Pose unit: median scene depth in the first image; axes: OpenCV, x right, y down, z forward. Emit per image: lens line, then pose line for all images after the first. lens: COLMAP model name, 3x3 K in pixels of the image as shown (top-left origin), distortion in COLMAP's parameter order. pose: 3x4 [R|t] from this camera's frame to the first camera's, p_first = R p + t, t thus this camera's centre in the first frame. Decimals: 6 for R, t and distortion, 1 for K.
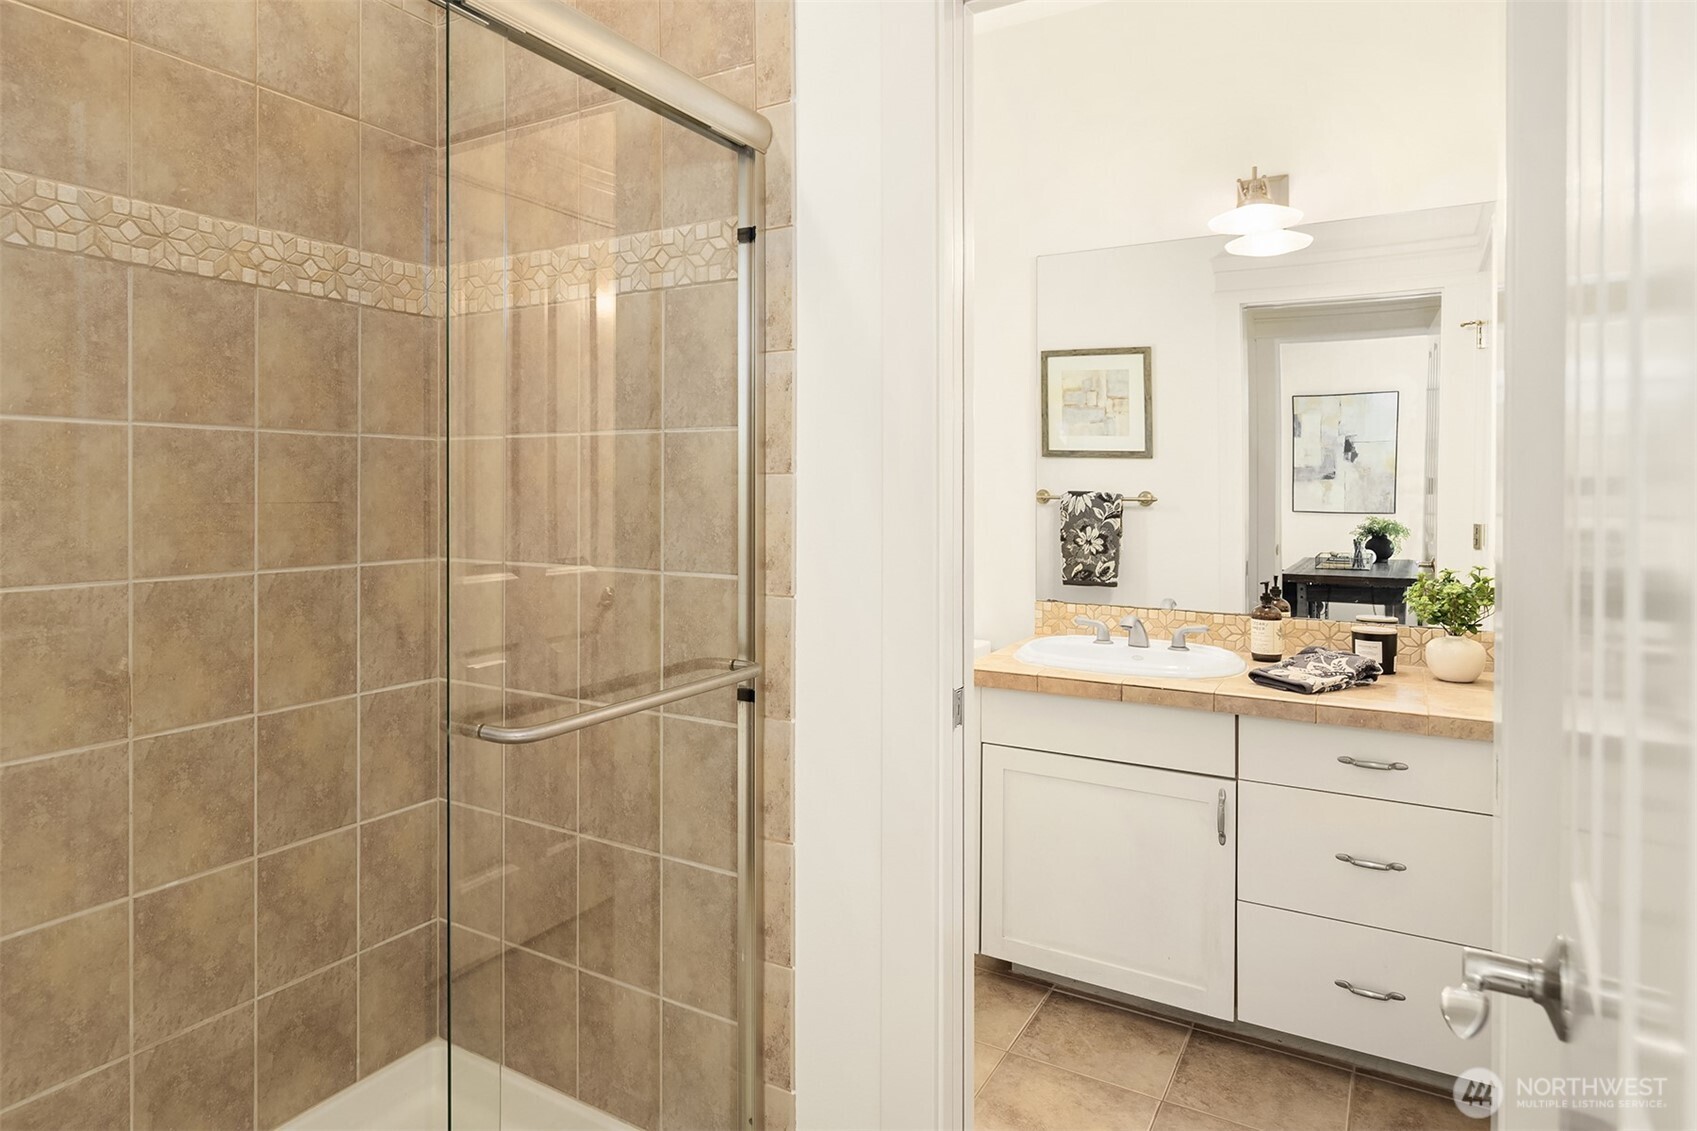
lens RADIAL K [[960.9, 0, 848.1], [0, 960.9, 489.8], [0, 0, 1]] dist [0.000336, 0.000370]
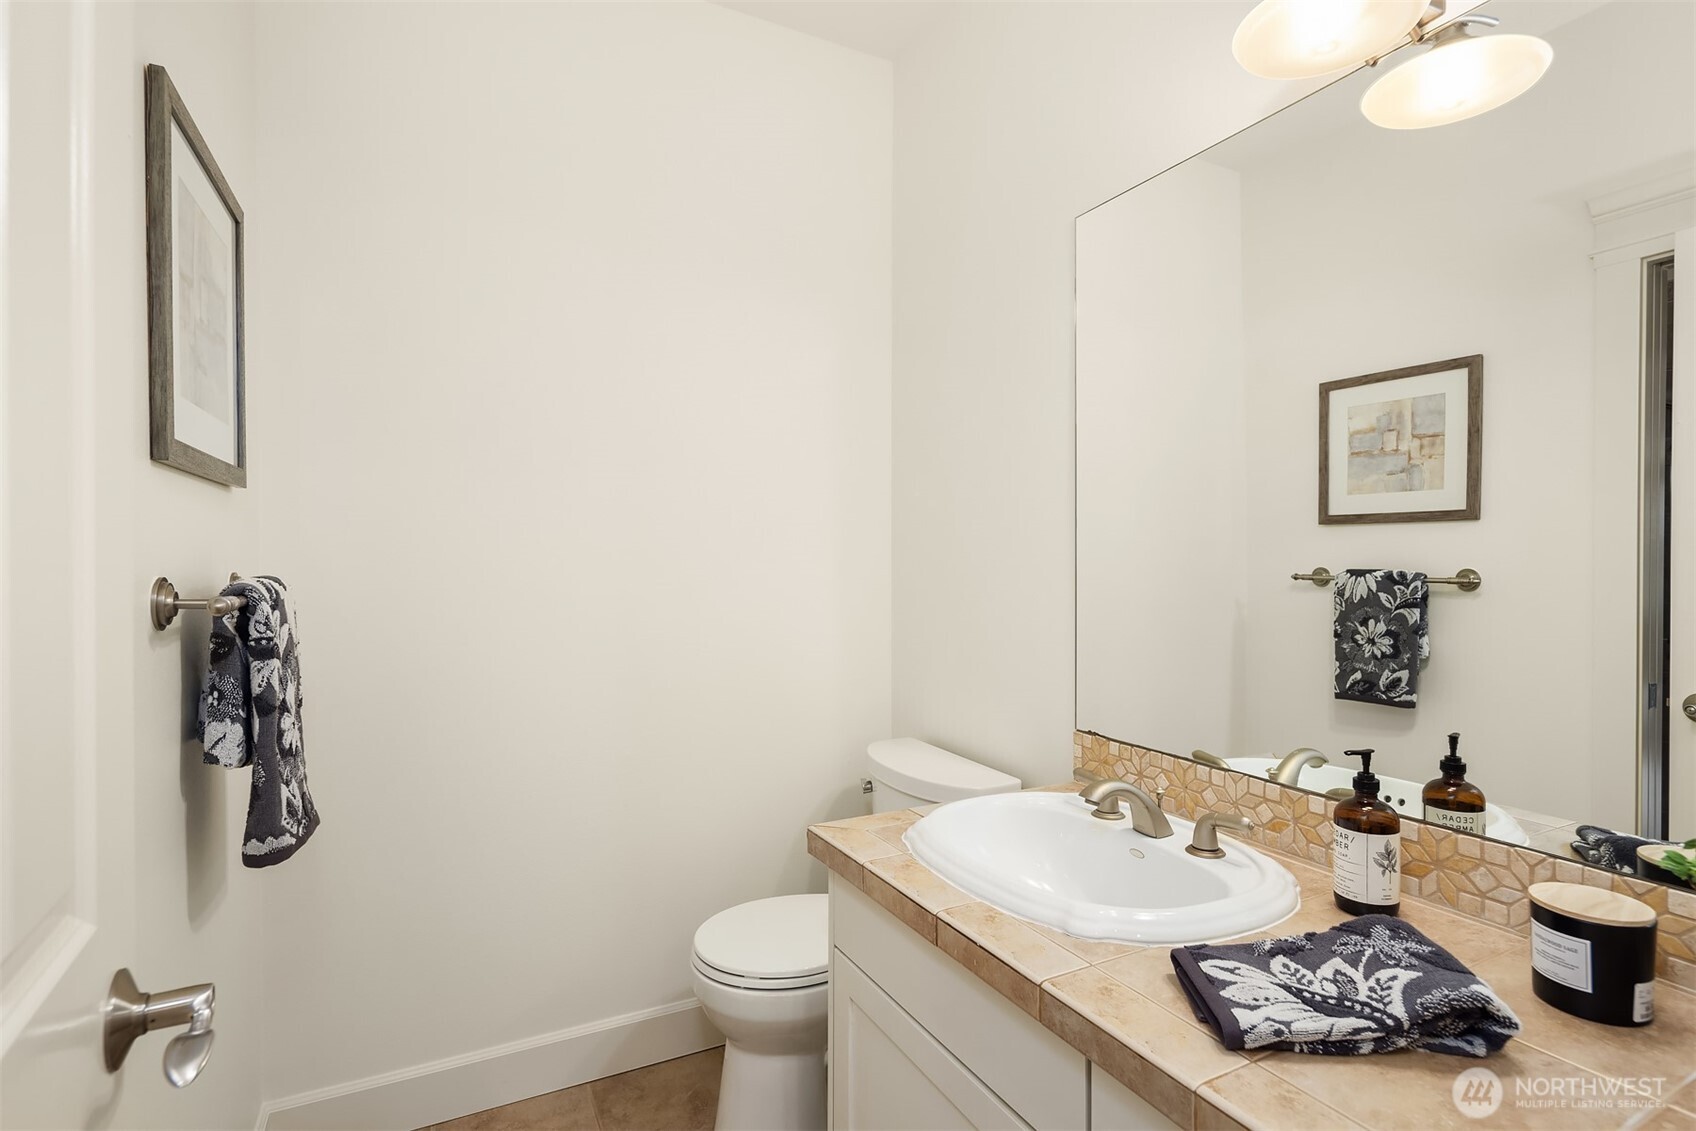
lens RADIAL K [[815.9, 0, 845.9], [0, 815.9, 543.7], [0, 0, 1]] dist [-0.000728, -0.000551]
pose [[0.843456, -0.023080, -0.536703, 0.247675], [0.005307, 0.999386, -0.034637, 0.001371], [0.537173, 0.026367, 0.843060, 0.280413]]
